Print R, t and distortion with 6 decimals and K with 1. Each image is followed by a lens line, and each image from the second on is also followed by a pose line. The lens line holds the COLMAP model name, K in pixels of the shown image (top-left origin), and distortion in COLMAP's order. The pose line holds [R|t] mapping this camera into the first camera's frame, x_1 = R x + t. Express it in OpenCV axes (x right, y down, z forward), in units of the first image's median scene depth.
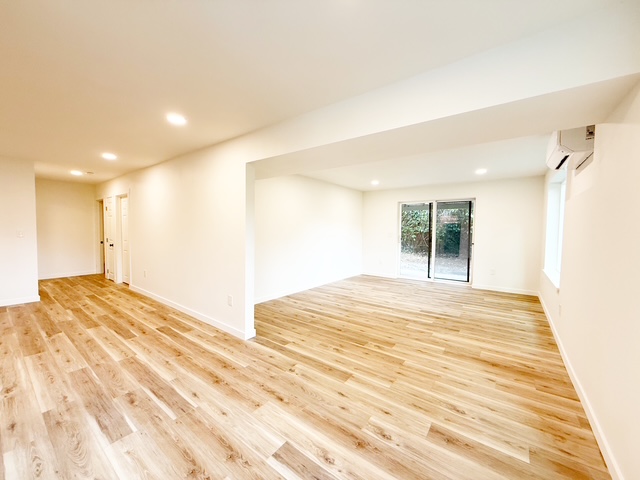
lens RADIAL K [[253.7, 0, 318.5], [0, 253.7, 239.3], [0, 0, 1]] dist [-0.002663, -0.000206]
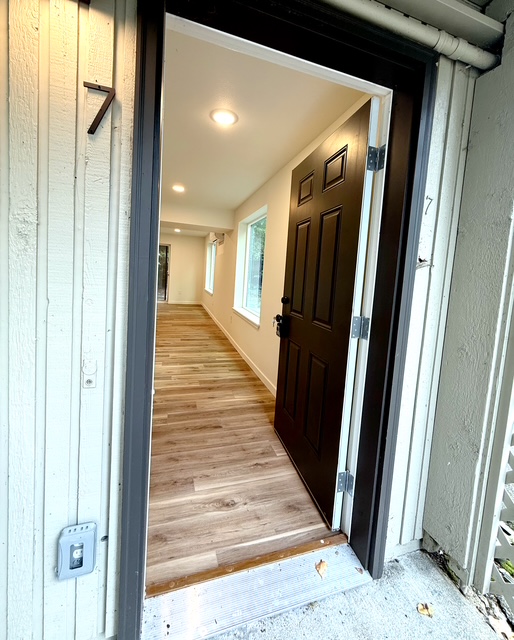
lens RADIAL K [[272.6, 0, 257.0], [0, 272.6, 320.0], [0, 0, 1]] dist [-0.000201, -0.000010]
pose [[0.579298, -0.101378, 0.808787, -0.531983], [-0.041534, 0.987275, 0.153500, 0.016472], [-0.814057, -0.122514, 0.567716, -0.488472]]
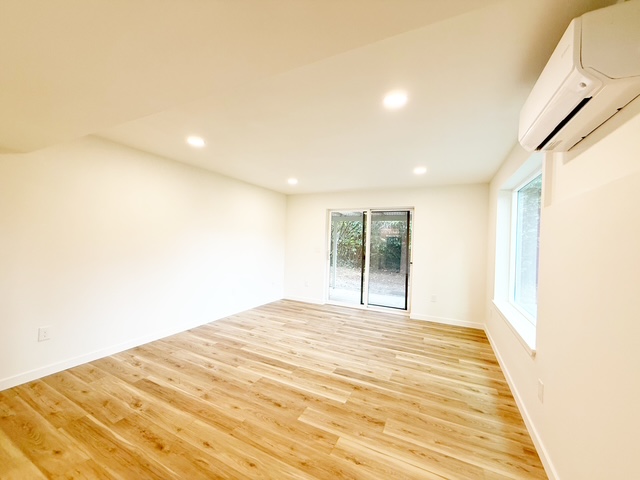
lens RADIAL K [[253.7, 0, 318.5], [0, 253.7, 239.3], [0, 0, 1]] dist [-0.002663, -0.000206]
pose [[0.983002, 0.022871, 0.182167, 0.198290], [-0.015502, 0.999007, -0.041773, -0.023934], [-0.182942, 0.038239, 0.982380, 0.299747]]
